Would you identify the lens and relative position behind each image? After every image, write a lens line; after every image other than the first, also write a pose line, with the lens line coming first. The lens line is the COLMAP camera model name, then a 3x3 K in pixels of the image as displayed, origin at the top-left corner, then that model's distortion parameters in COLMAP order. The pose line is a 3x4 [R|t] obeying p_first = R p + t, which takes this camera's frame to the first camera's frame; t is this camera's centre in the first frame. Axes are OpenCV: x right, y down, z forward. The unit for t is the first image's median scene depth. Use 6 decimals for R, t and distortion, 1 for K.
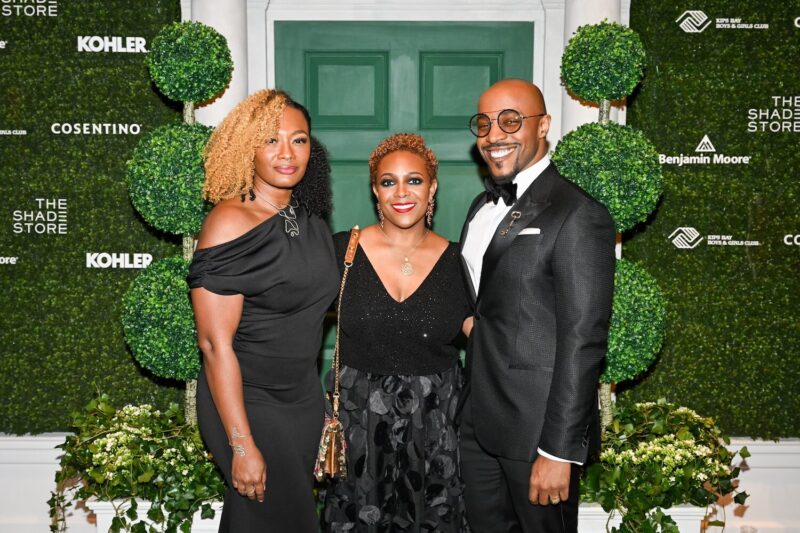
lens RADIAL K [[968.2, 0, 397.2], [0, 968.2, 272.4], [0, 0, 1]] dist [0.003899, -0.018707]
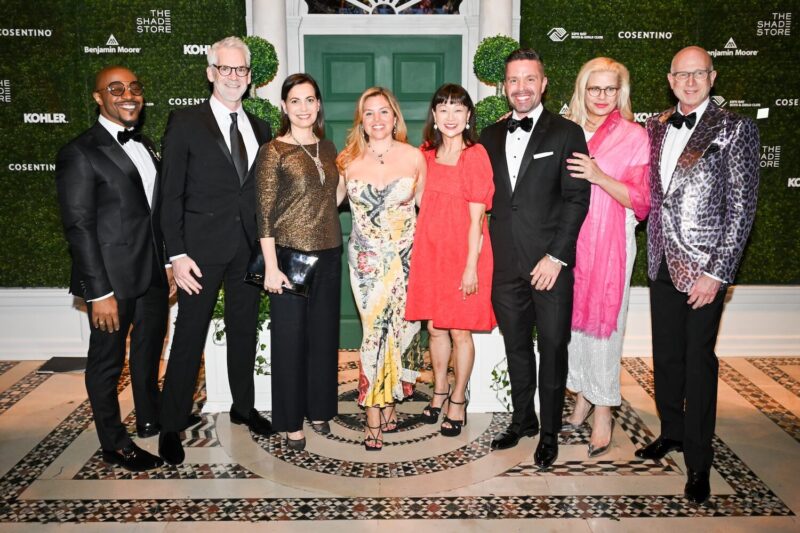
lens RADIAL K [[635.5, 0, 401.7], [0, 635.5, 229.3], [0, 0, 1]] dist [-0.006193, -0.003201]
pose [[0.999839, -0.008179, 0.015977, 0.019350], [0.007419, 0.998864, 0.047078, 0.019954], [-0.016344, -0.046952, 0.998763, -0.093369]]
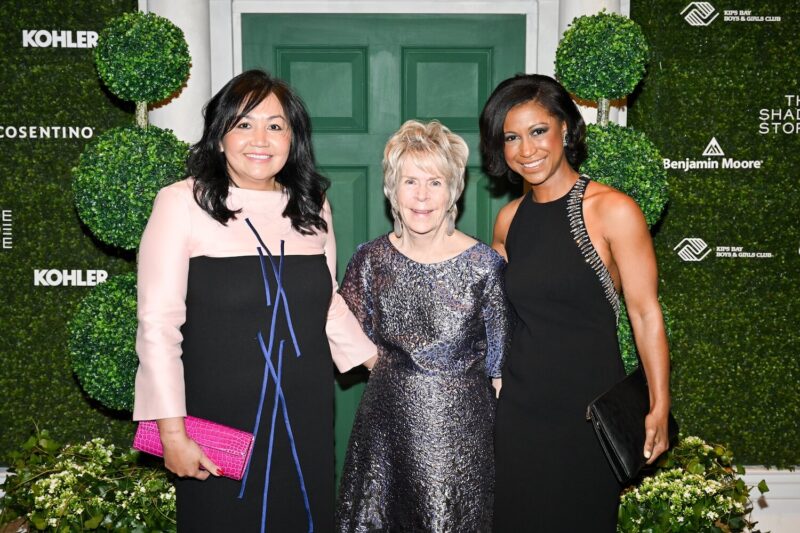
lens RADIAL K [[1016.0, 0, 409.6], [0, 1016.0, 280.0], [0, 0, 1]] dist [0.004360, -0.023256]
pose [[0.999770, -0.005540, 0.020731, 0.010129], [0.005601, 0.999980, -0.002912, -0.005702], [-0.020714, 0.003028, 0.999781, 0.044185]]
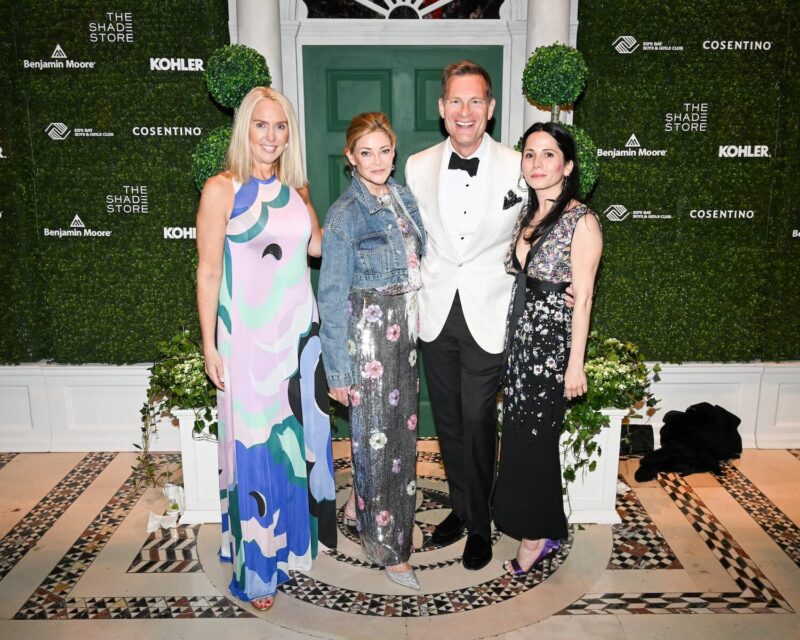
lens RADIAL K [[735.4, 0, 412.5], [0, 735.4, 320.7], [0, 0, 1]] dist [-0.000837, -0.003083]
pose [[0.999875, -0.008469, 0.013316, 0.003642], [0.007119, 0.995125, 0.098366, 0.010272], [-0.014084, -0.098259, 0.995061, -0.013840]]
